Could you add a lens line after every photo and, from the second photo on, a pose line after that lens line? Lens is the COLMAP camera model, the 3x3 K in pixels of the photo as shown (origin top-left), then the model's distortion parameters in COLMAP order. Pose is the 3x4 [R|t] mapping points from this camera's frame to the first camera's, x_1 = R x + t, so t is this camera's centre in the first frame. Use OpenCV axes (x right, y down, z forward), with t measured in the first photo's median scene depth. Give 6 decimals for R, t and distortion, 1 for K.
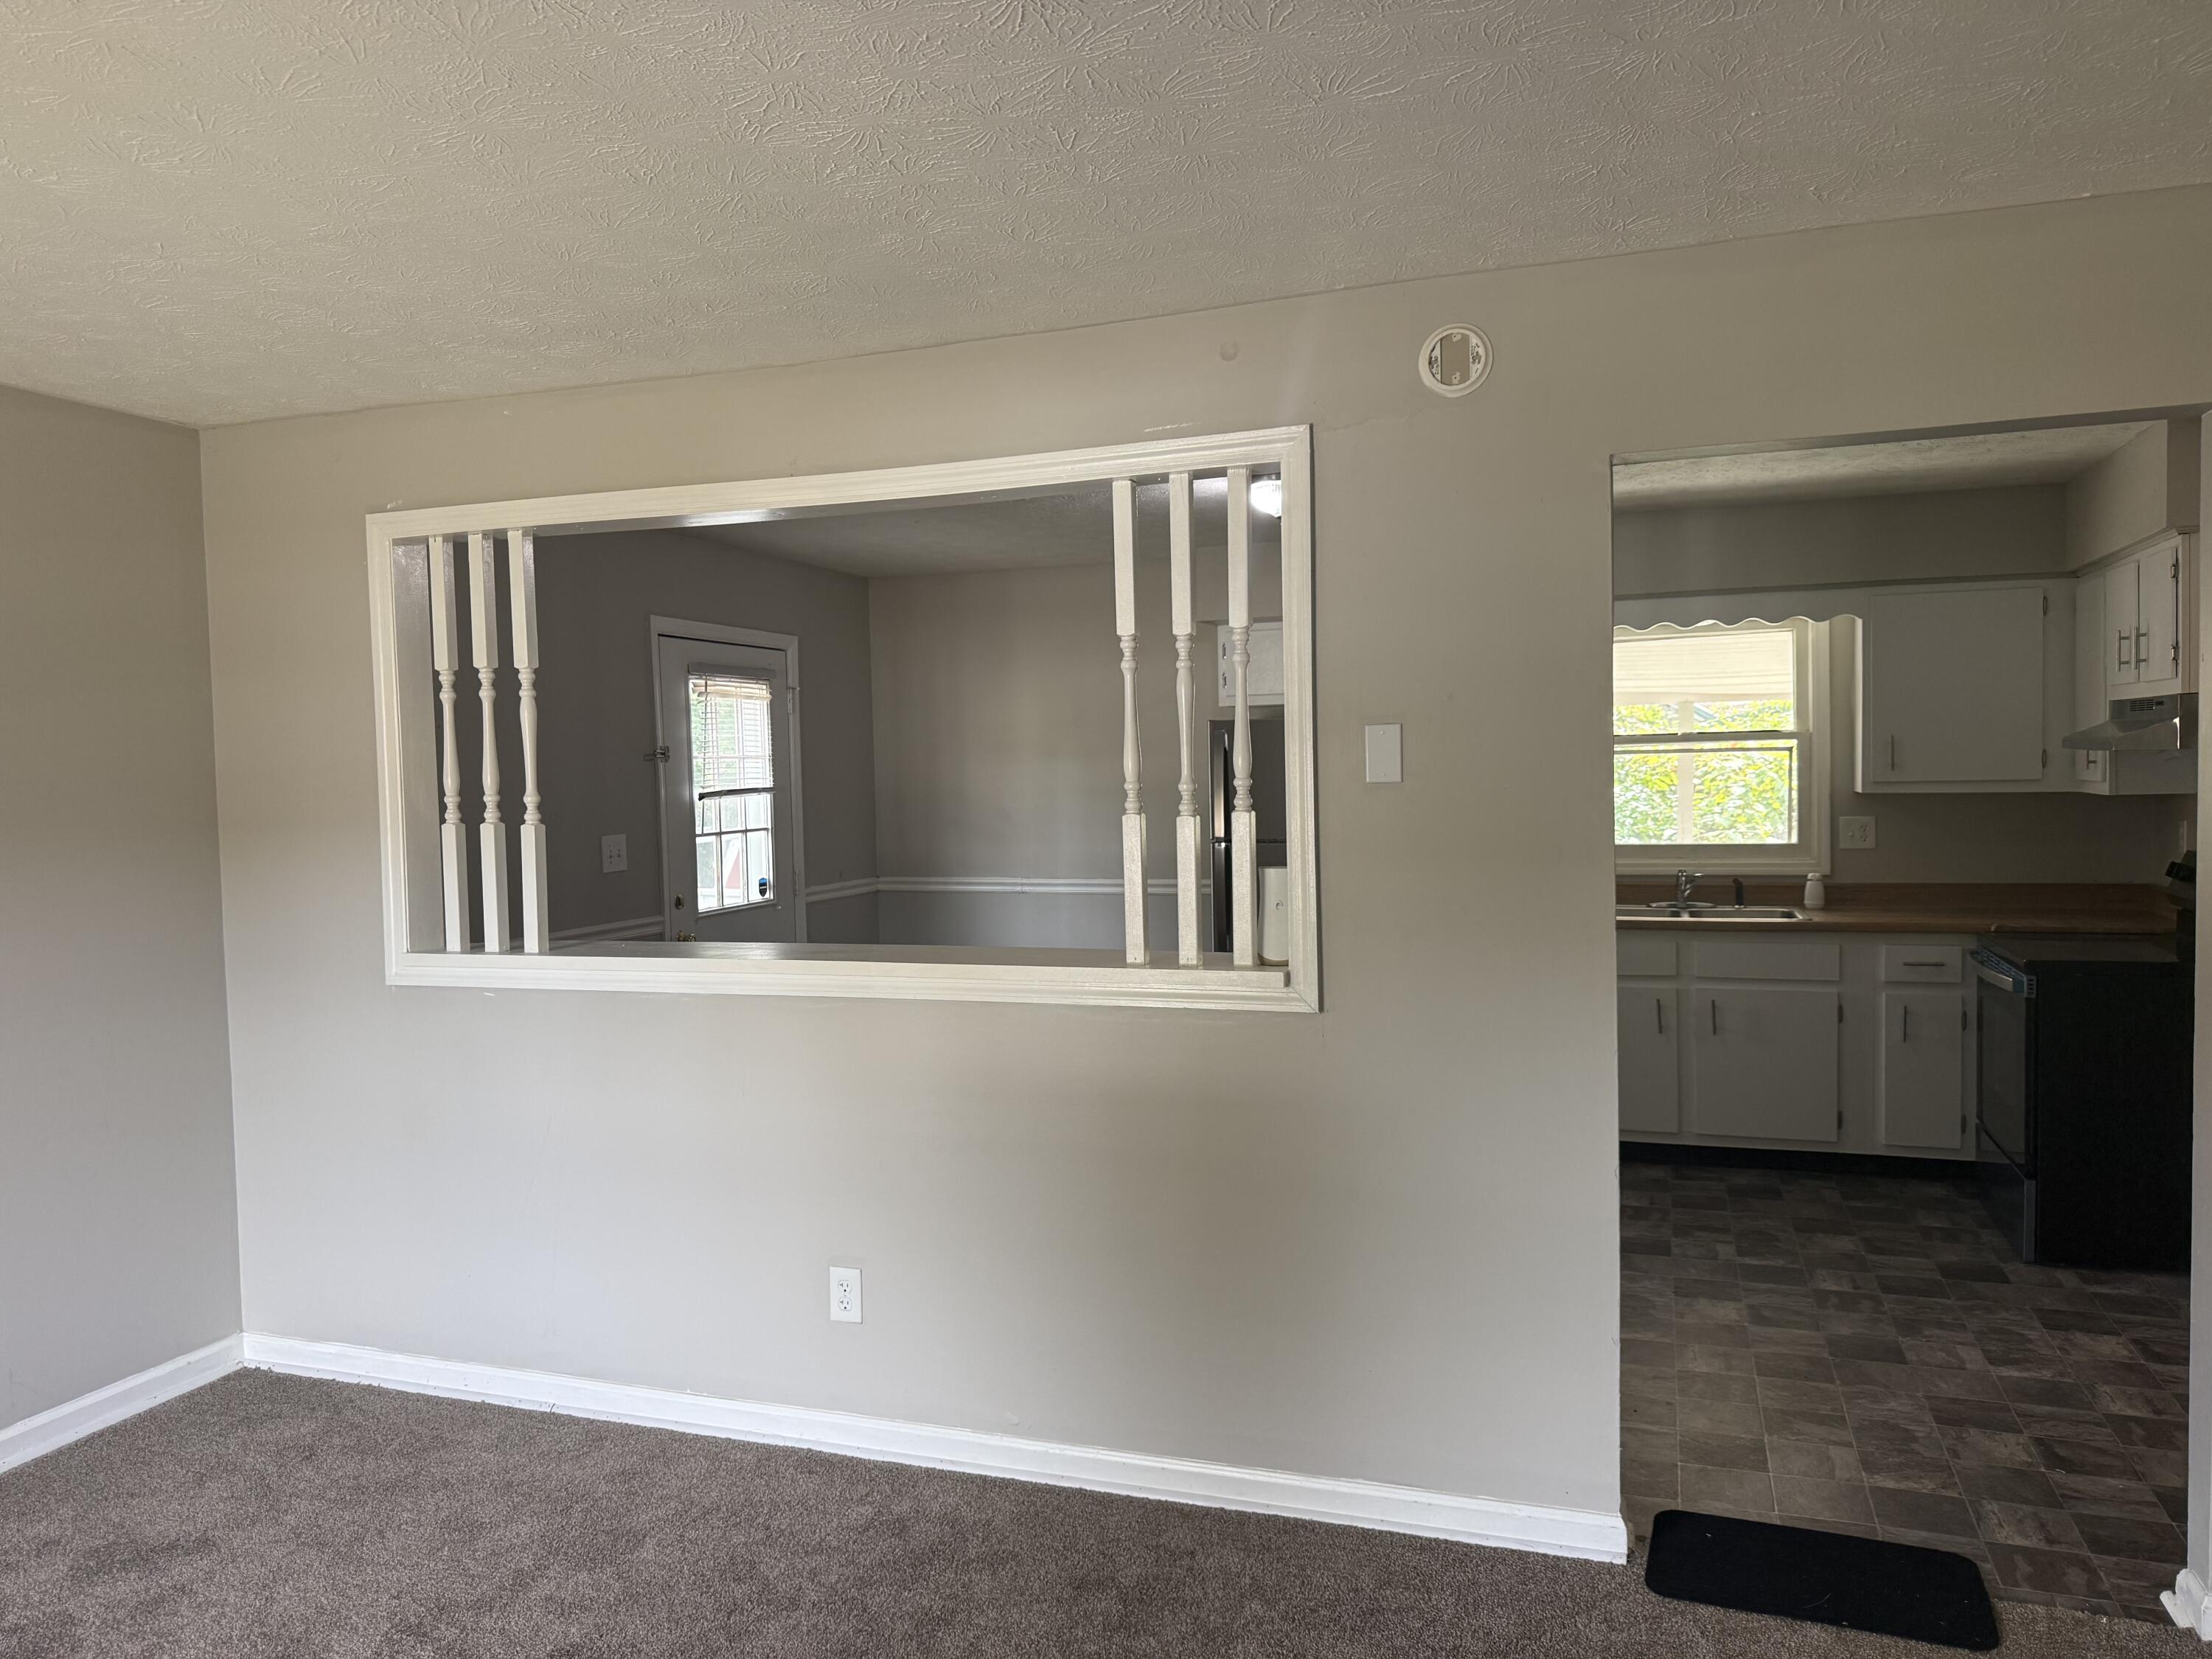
lens RADIAL K [[1542.5, 0, 1087.0], [0, 1542.5, 828.0], [0, 0, 1]] dist [0.002473, -0.022889]
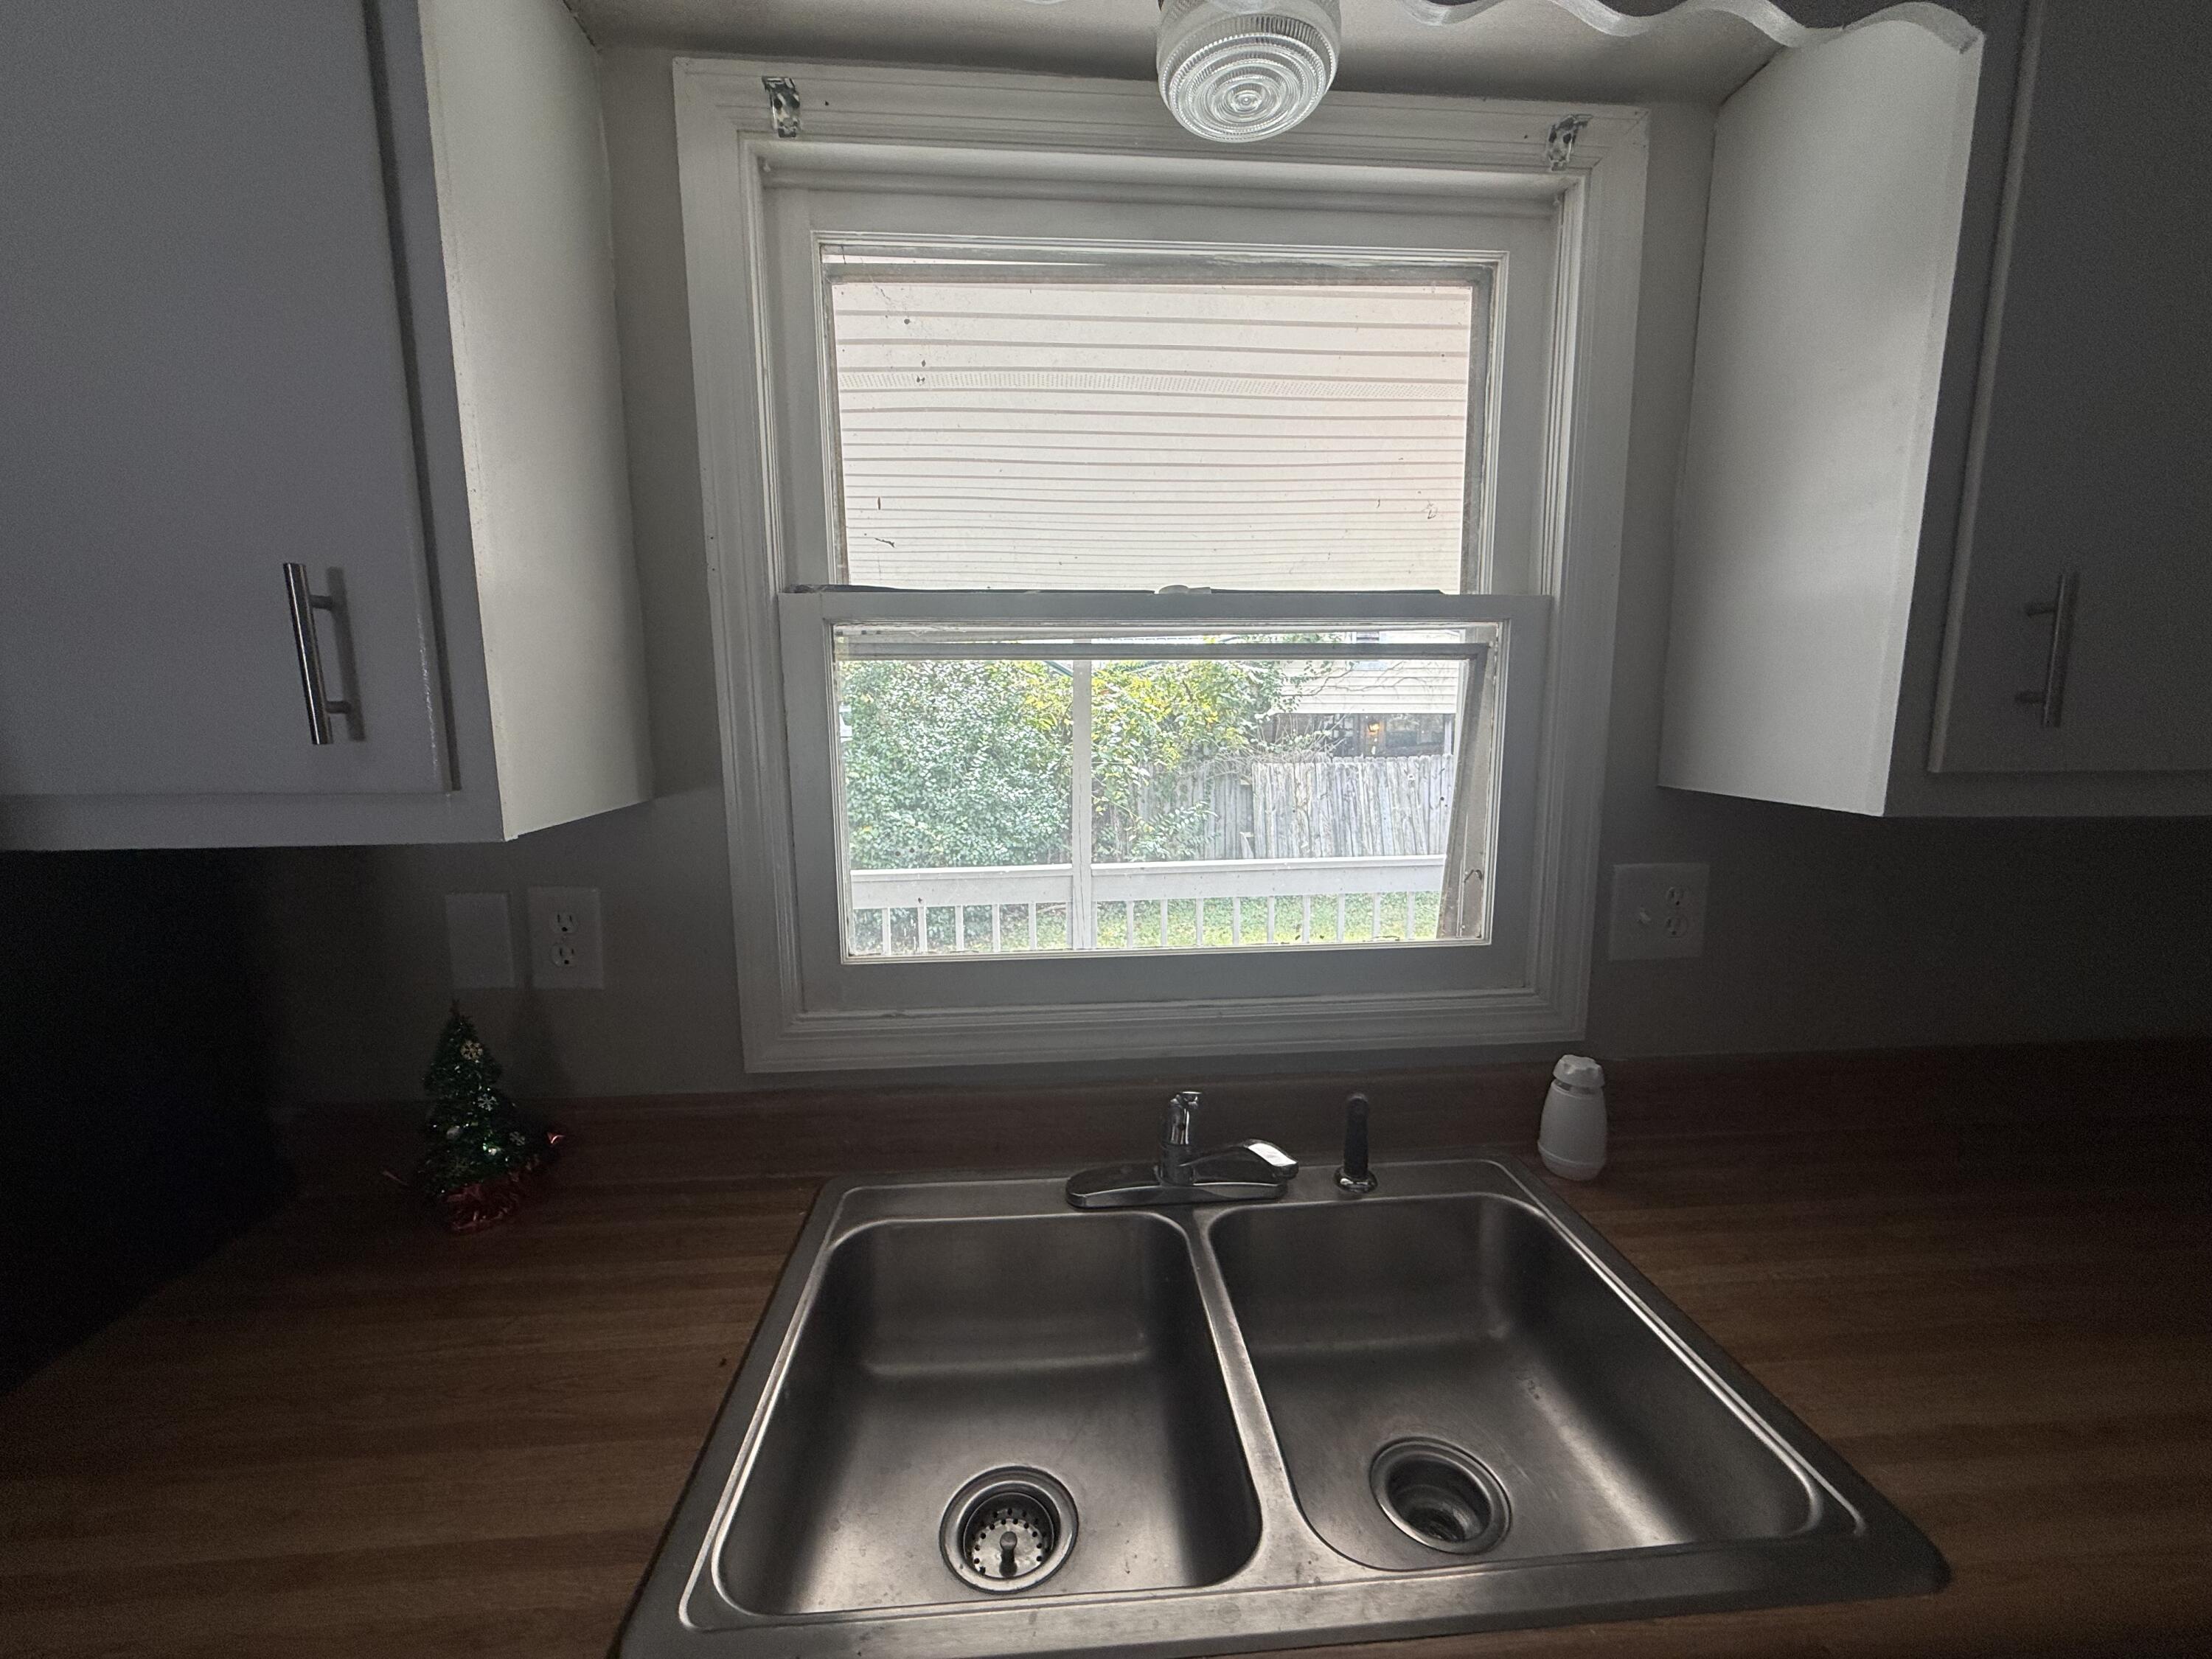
lens RADIAL K [[882.8, 0, 1113.3], [0, 882.8, 829.4], [0, 0, 1]] dist [-0.000764, 0.001018]
pose [[0.905328, -0.044263, 0.422400, 0.336193], [0.004084, 0.995416, 0.095557, -0.034818], [-0.424693, -0.084786, 0.901359, 0.941669]]
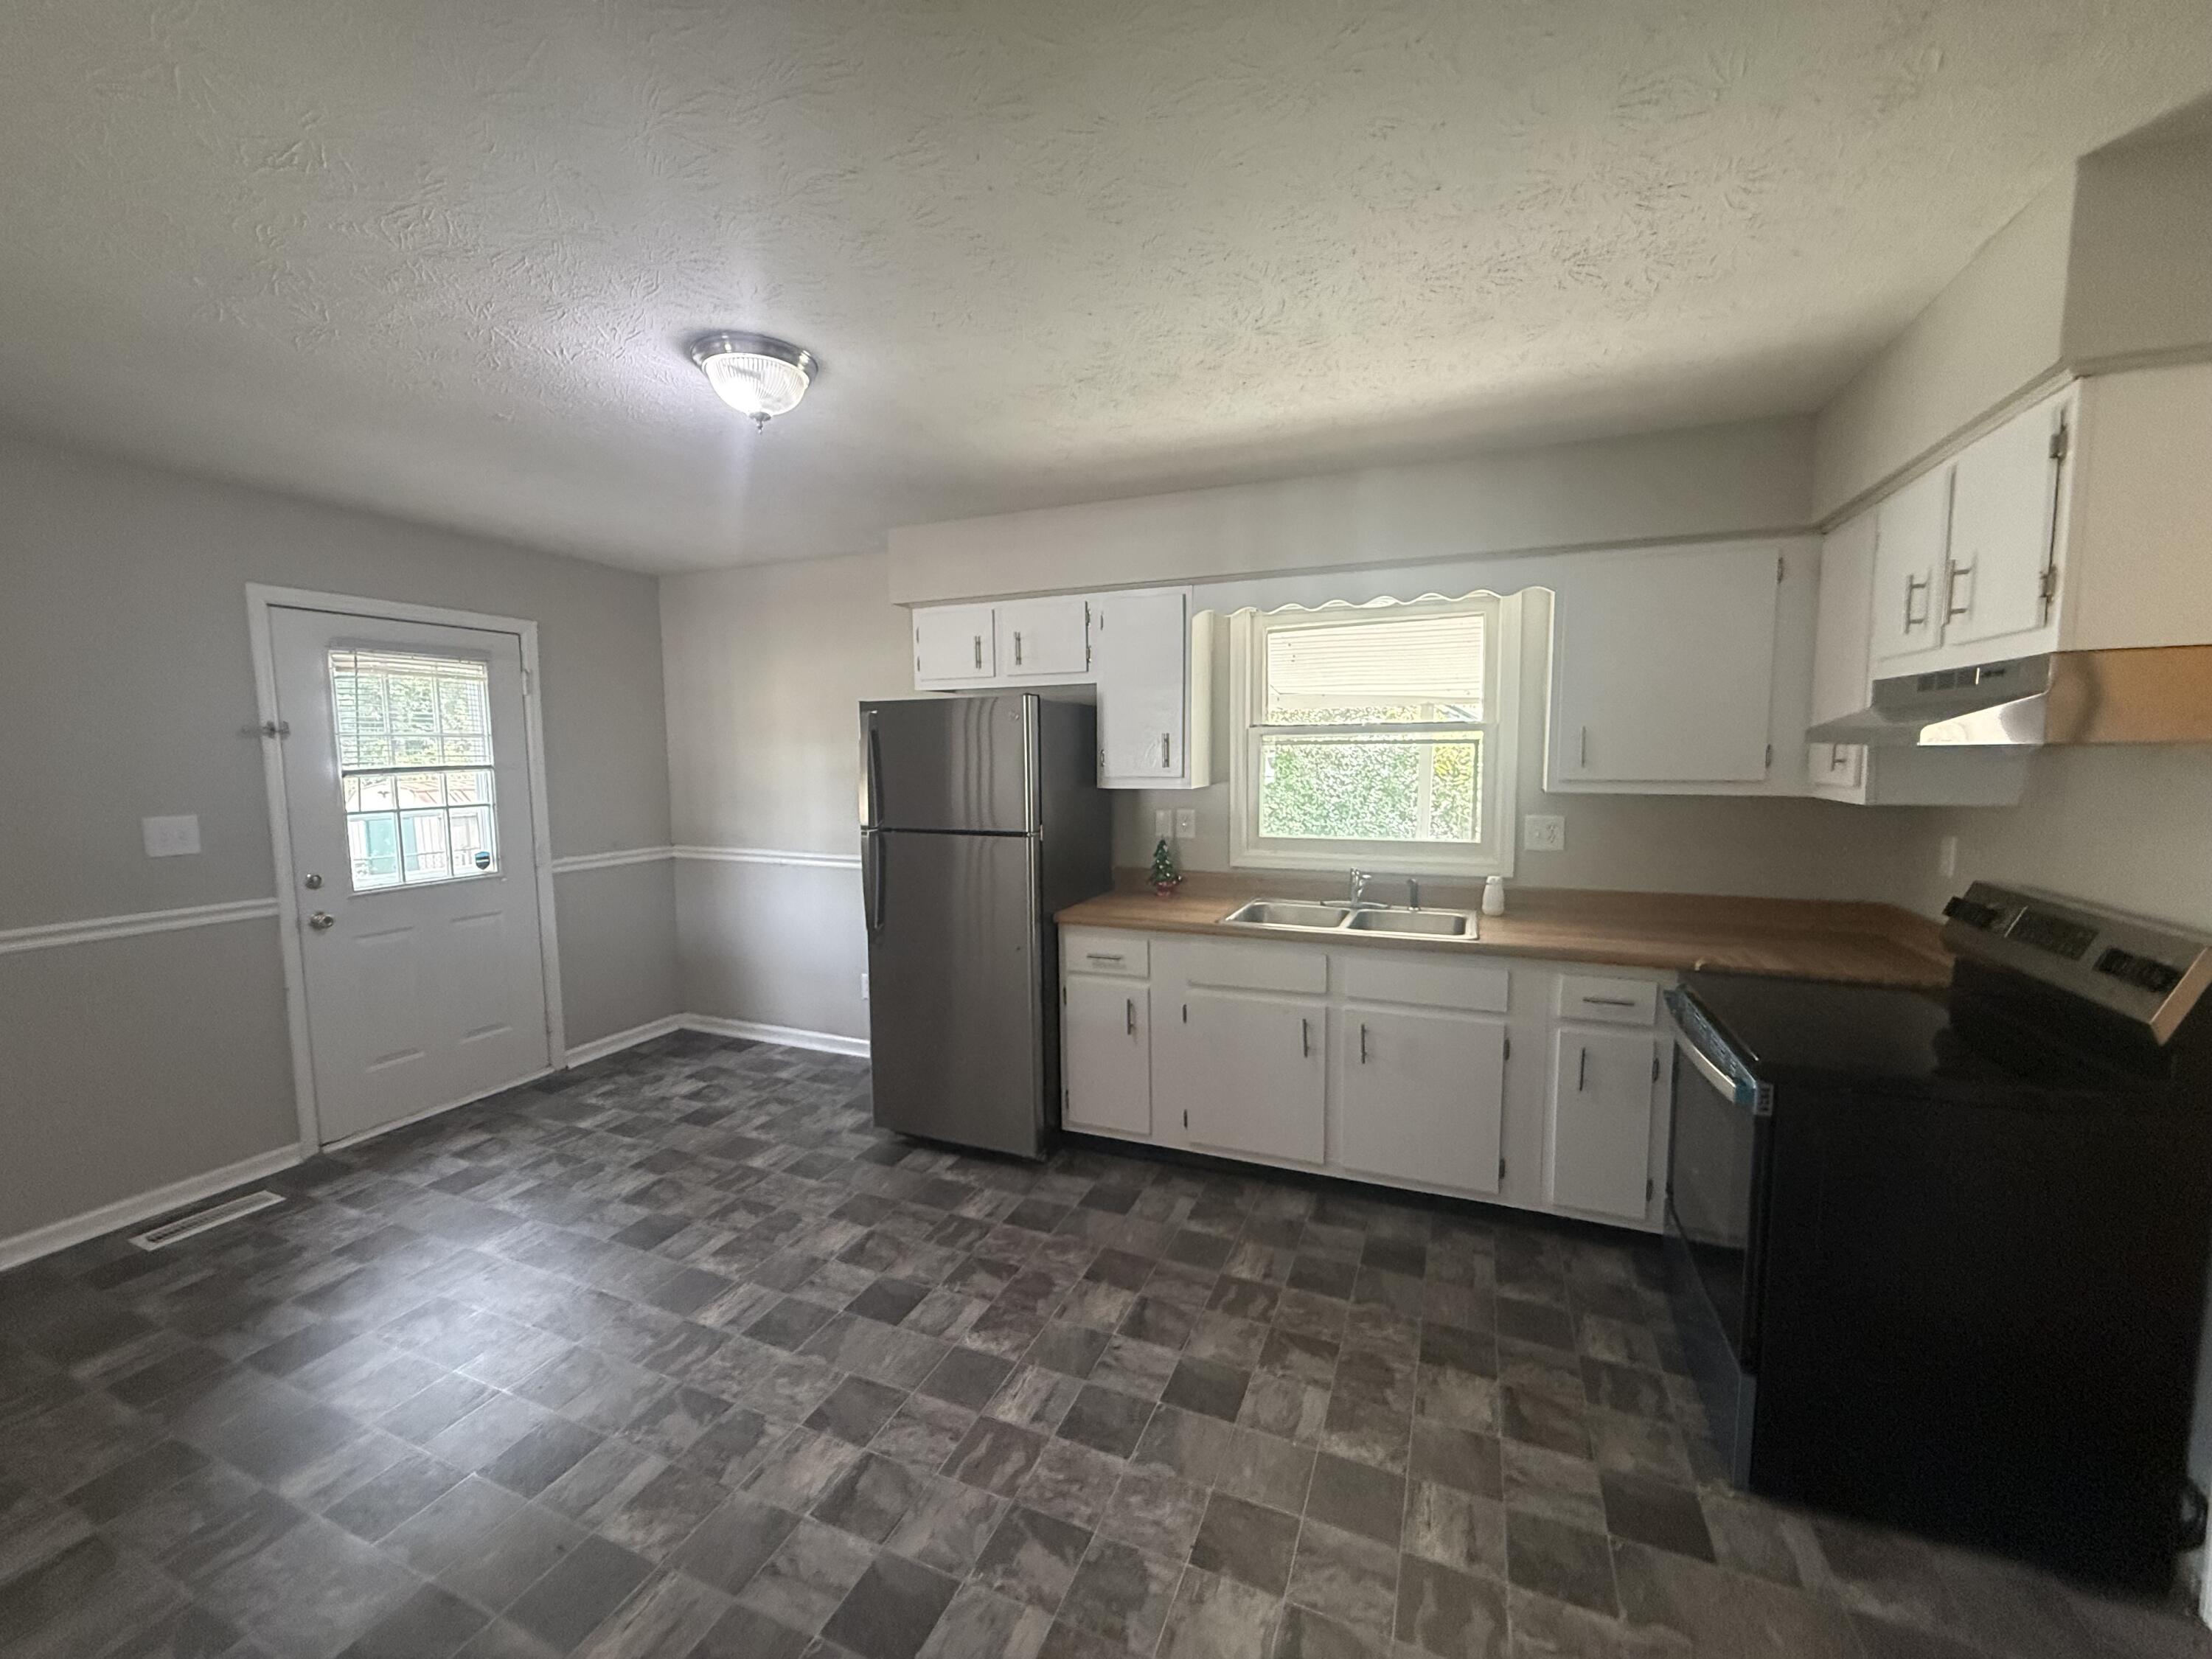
lens RADIAL K [[882.8, 0, 1100.8], [0, 882.8, 829.2], [0, 0, 1]] dist [-0.000764, 0.001018]
pose [[0.998909, 0.017998, -0.043085, 0.274670], [-0.015876, 0.998667, 0.049105, -0.022443], [0.043911, -0.048367, 0.997864, 0.492437]]
